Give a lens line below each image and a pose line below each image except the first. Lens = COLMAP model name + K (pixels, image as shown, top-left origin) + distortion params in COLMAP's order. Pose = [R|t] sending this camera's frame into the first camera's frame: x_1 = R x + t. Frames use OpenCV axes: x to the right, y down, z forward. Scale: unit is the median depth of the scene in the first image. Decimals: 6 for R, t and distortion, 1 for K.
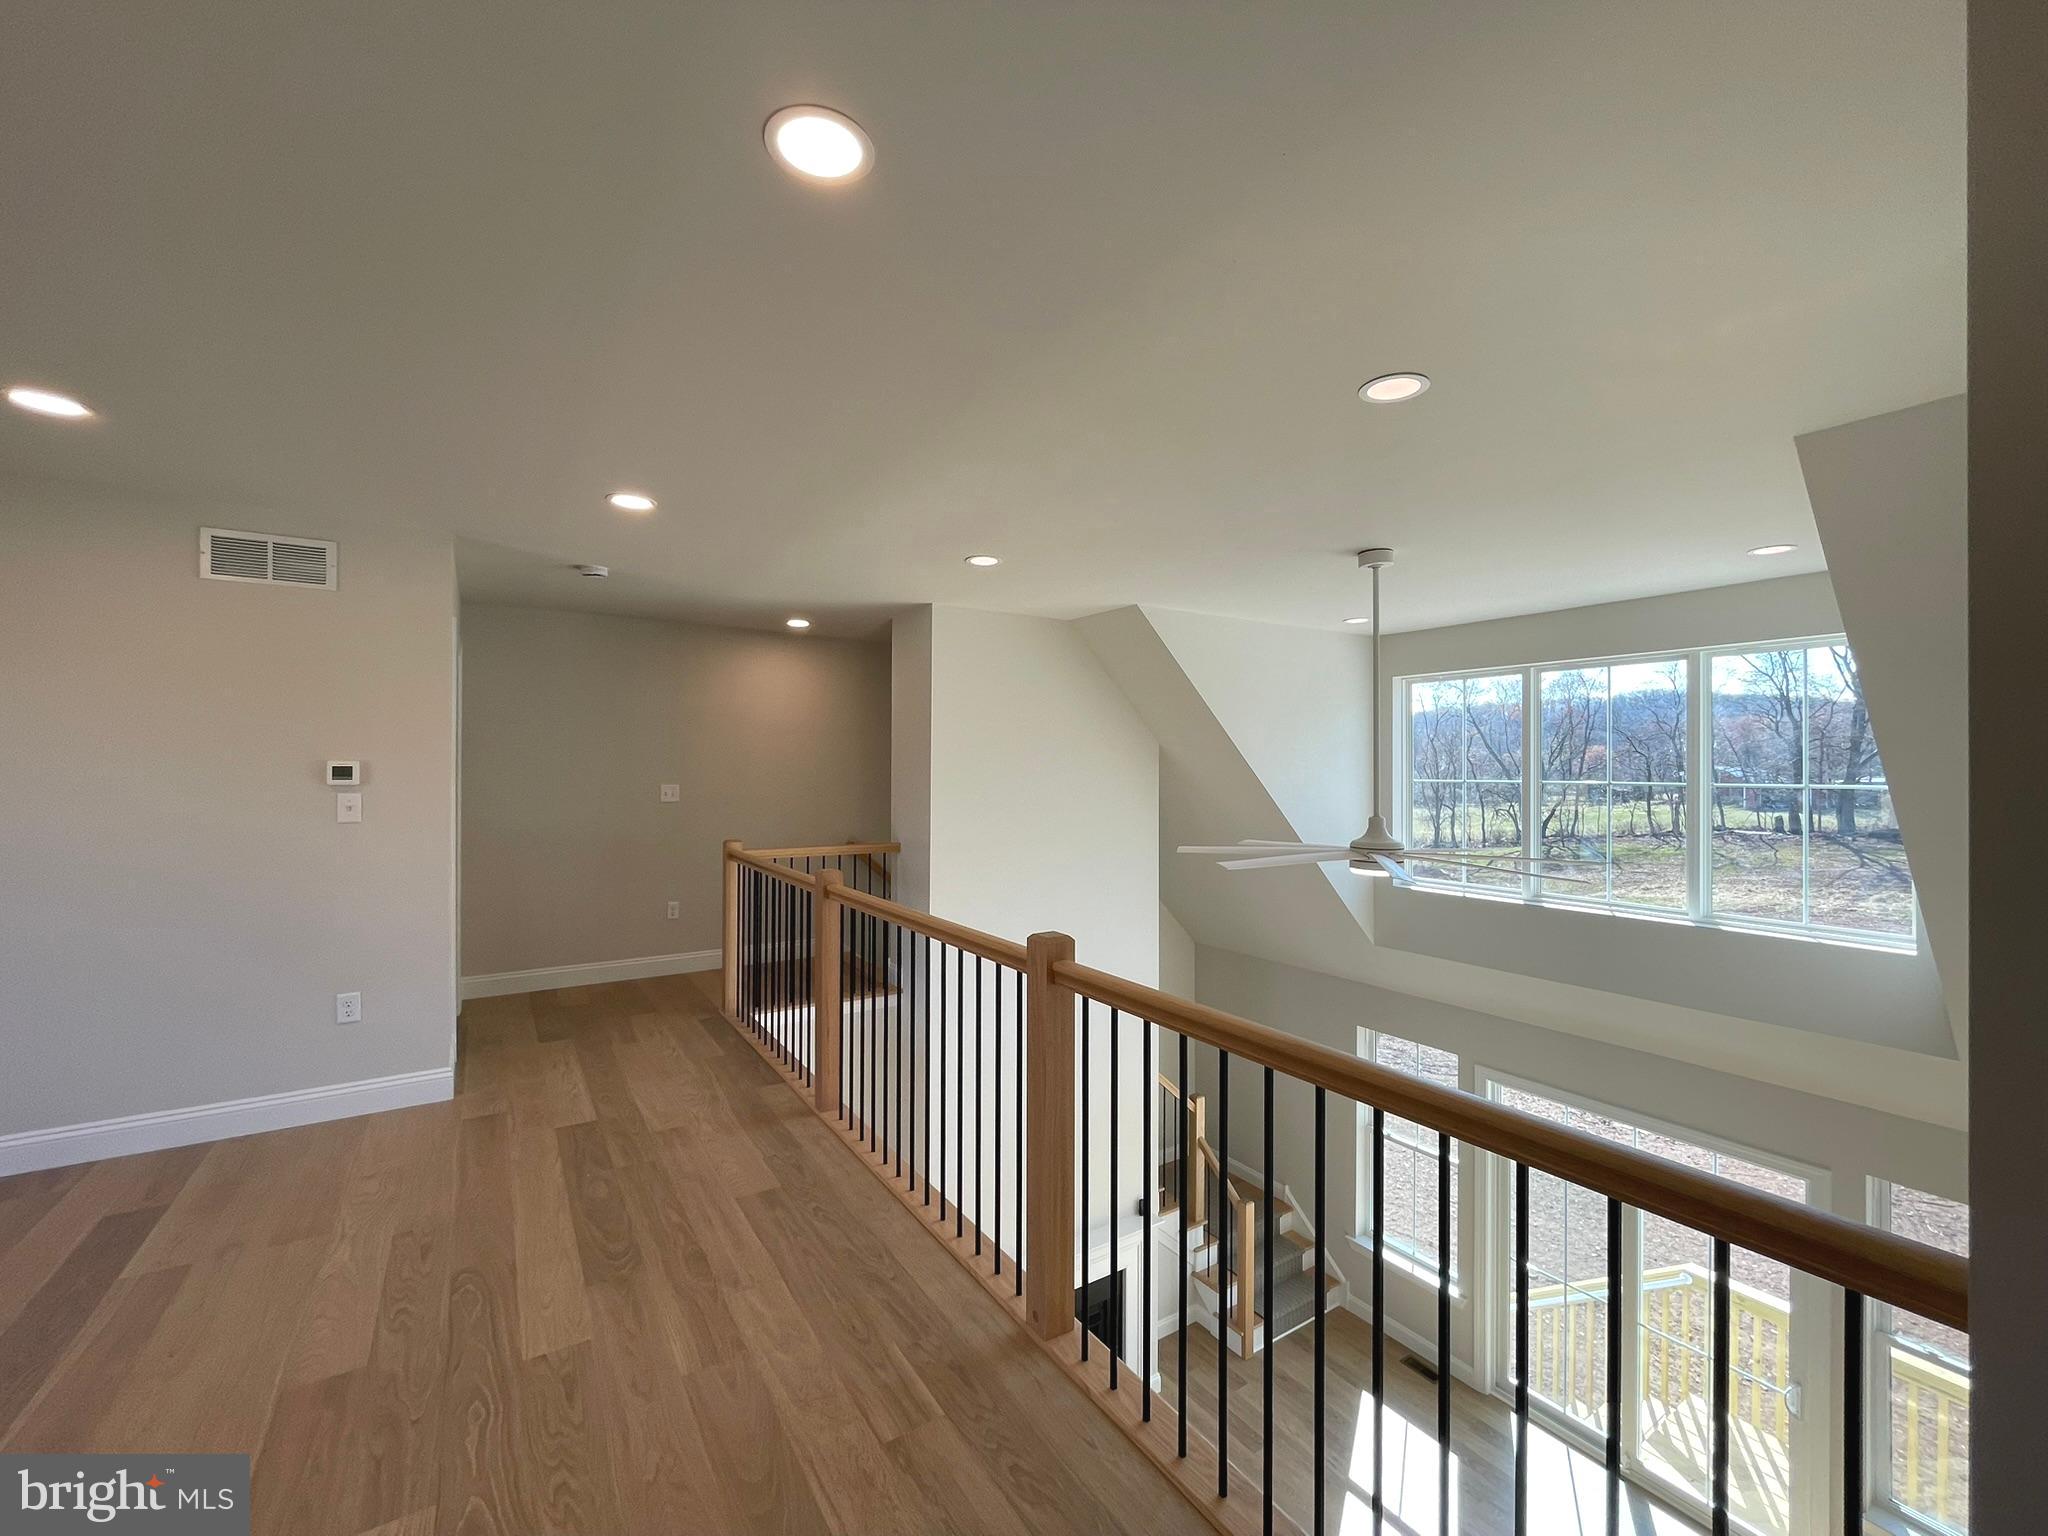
lens RADIAL K [[828.8, 0, 1020.1], [0, 828.8, 763.5], [0, 0, 1]] dist [-0.002324, -0.000290]
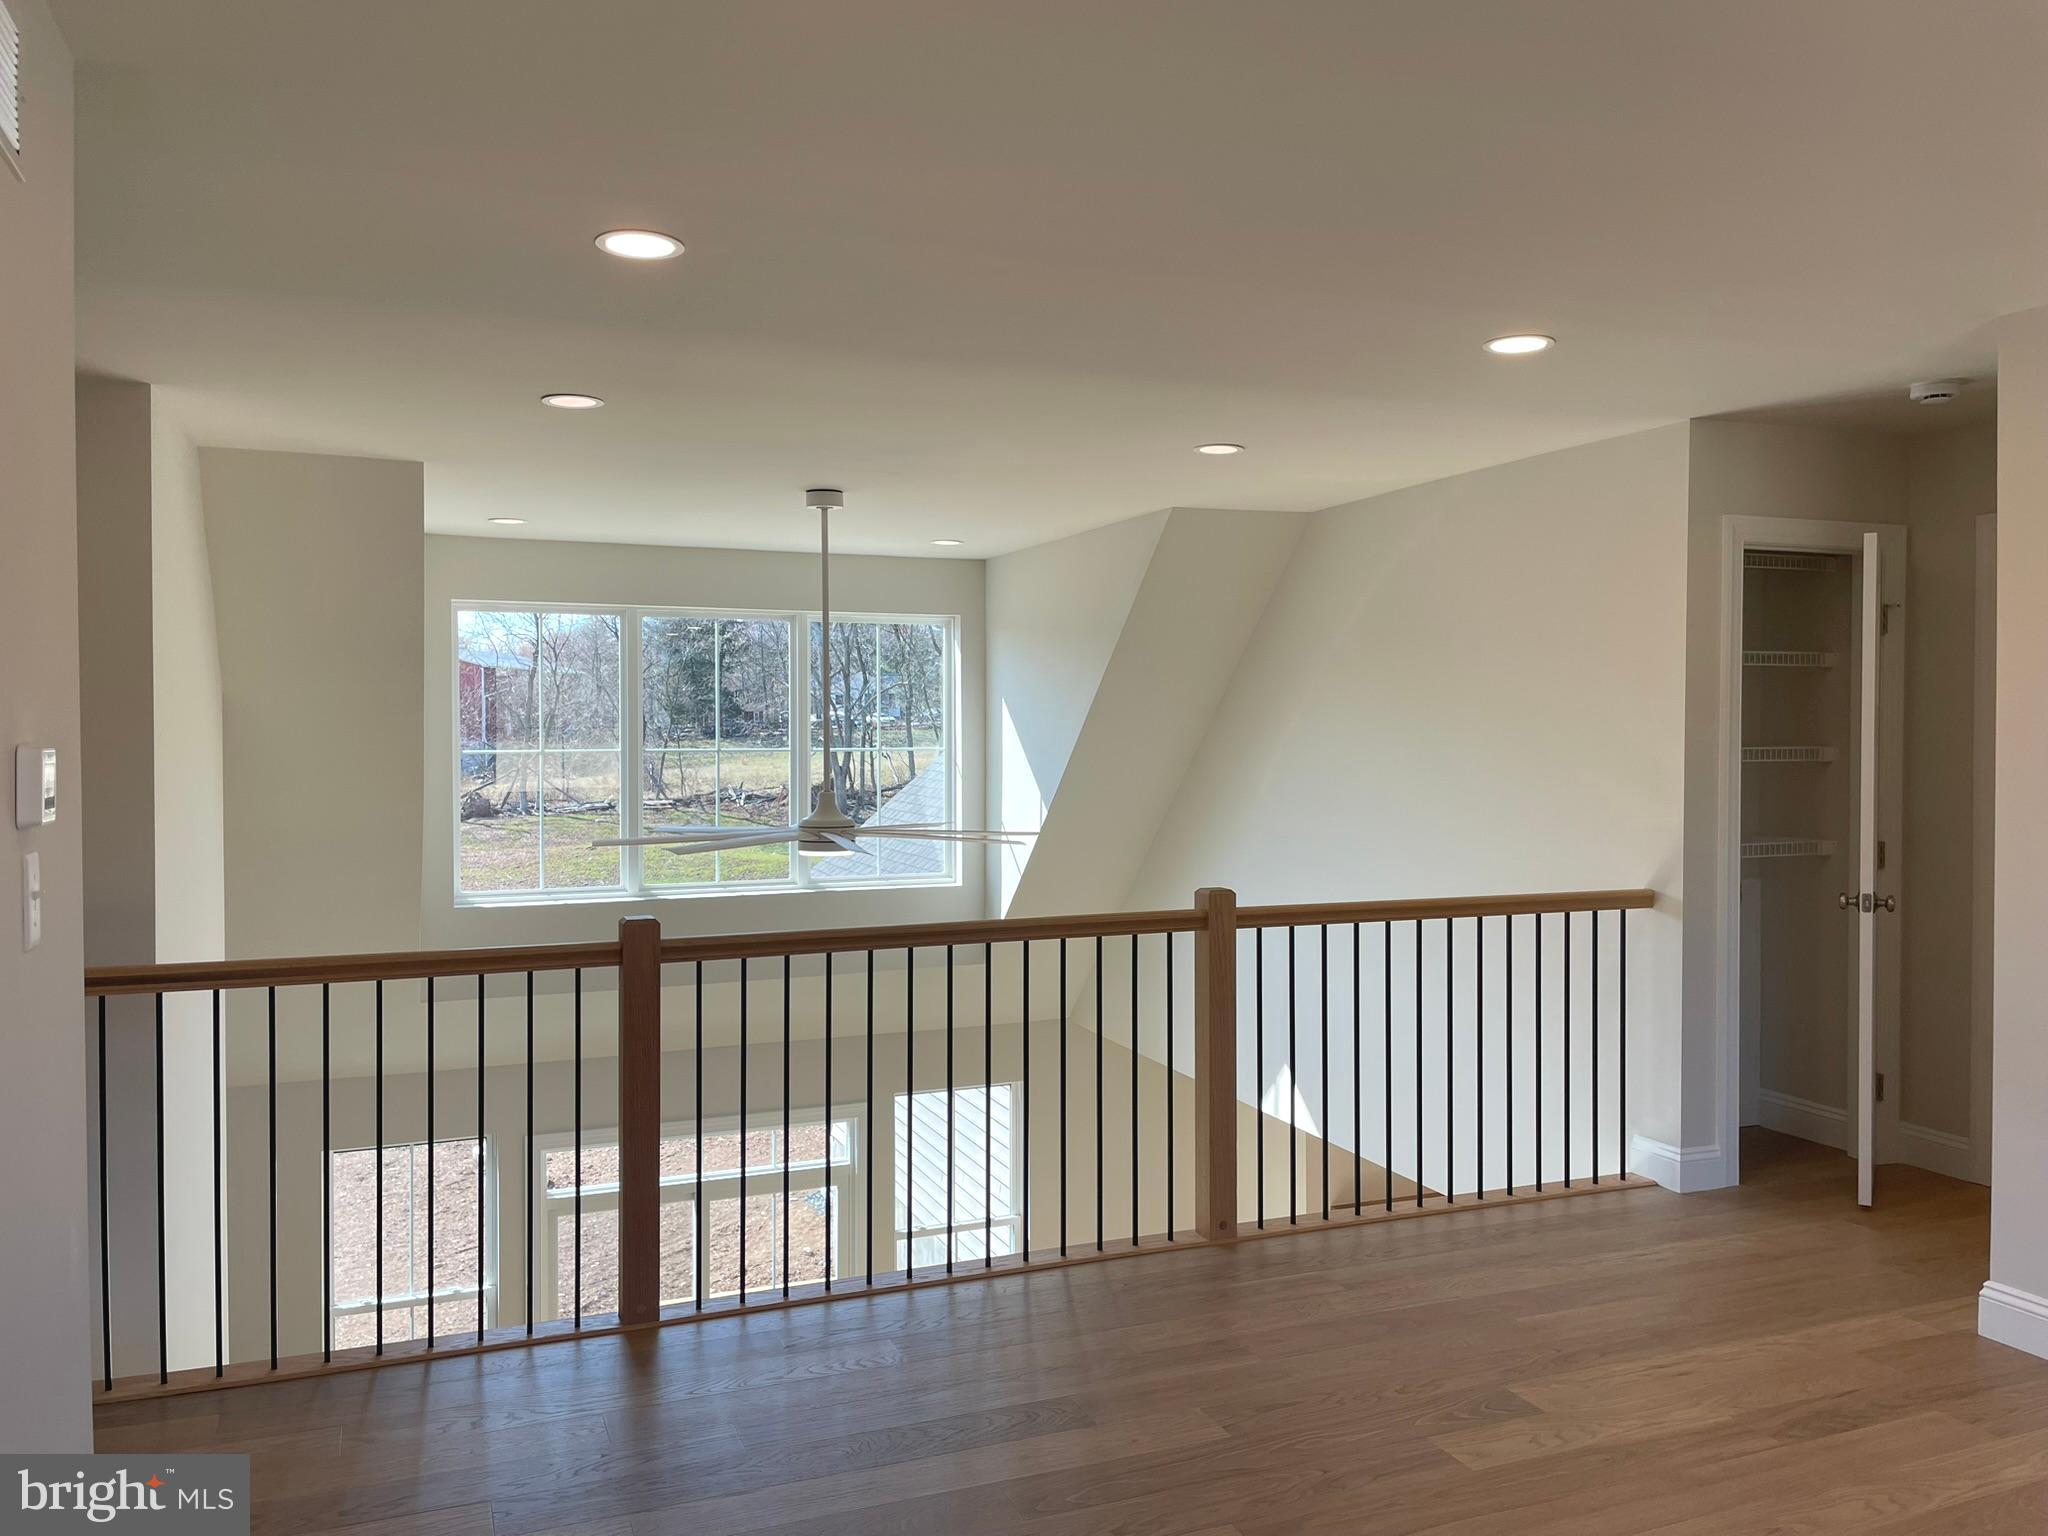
lens RADIAL K [[1551.6, 0, 1026.8], [0, 1551.6, 770.5], [0, 0, 1]] dist [0.087061, -0.119857]
pose [[0.197690, -0.036329, 0.979591, -1.178327], [0.000472, 0.999316, 0.036965, -0.019891], [-0.980265, -0.006845, 0.197572, 0.470123]]
